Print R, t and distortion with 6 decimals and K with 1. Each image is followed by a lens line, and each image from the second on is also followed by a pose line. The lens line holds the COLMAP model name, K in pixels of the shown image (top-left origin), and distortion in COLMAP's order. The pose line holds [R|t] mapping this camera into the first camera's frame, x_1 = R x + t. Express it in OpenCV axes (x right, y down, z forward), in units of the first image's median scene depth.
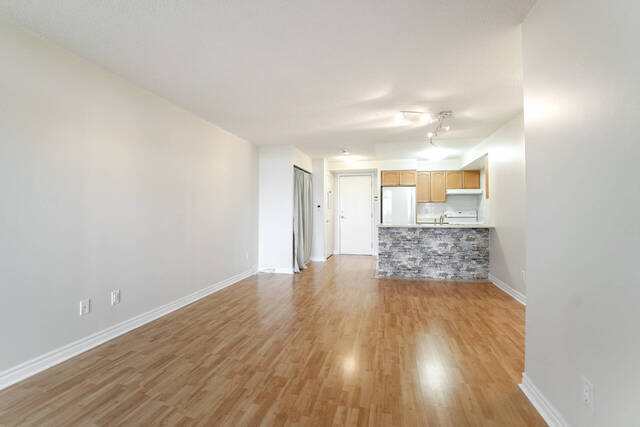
lens RADIAL K [[287.8, 0, 321.4], [0, 287.8, 211.3], [0, 0, 1]] dist [-0.056543, 0.018408]
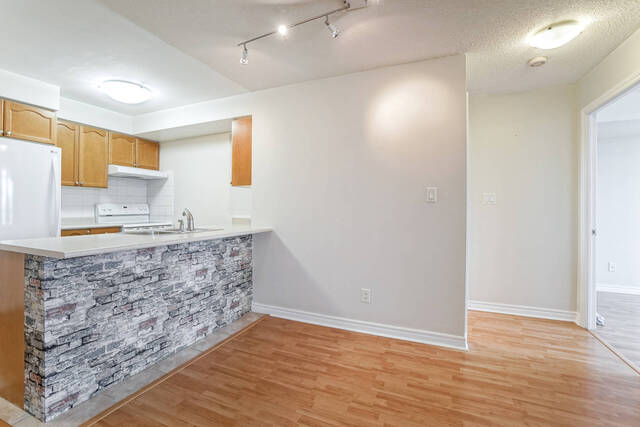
lens RADIAL K [[287.8, 0, 312.3], [0, 287.8, 208.1], [0, 0, 1]] dist [-0.056543, 0.018408]
pose [[0.189141, 0.003375, 0.981944, -0.025628], [-0.010301, 0.999946, -0.001453, 0.004445], [-0.981896, -0.009840, 0.189165, 0.723679]]
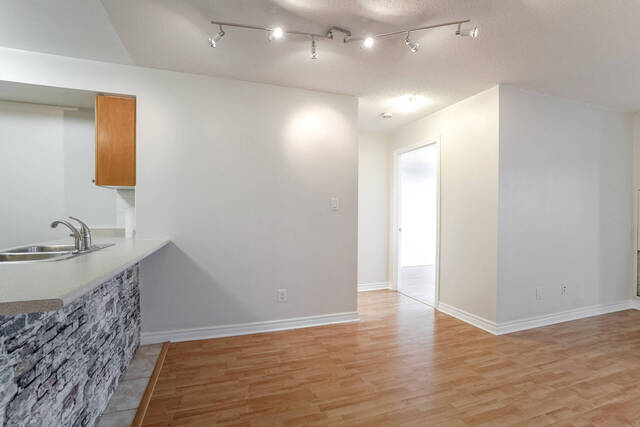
lens RADIAL K [[287.8, 0, 315.8], [0, 287.8, 220.1], [0, 0, 1]] dist [-0.056543, 0.018408]
pose [[-0.527874, -0.018243, 0.849127, -0.006571], [-0.007048, 0.999829, 0.017100, 0.002804], [-0.849293, 0.003042, -0.527912, 0.973978]]
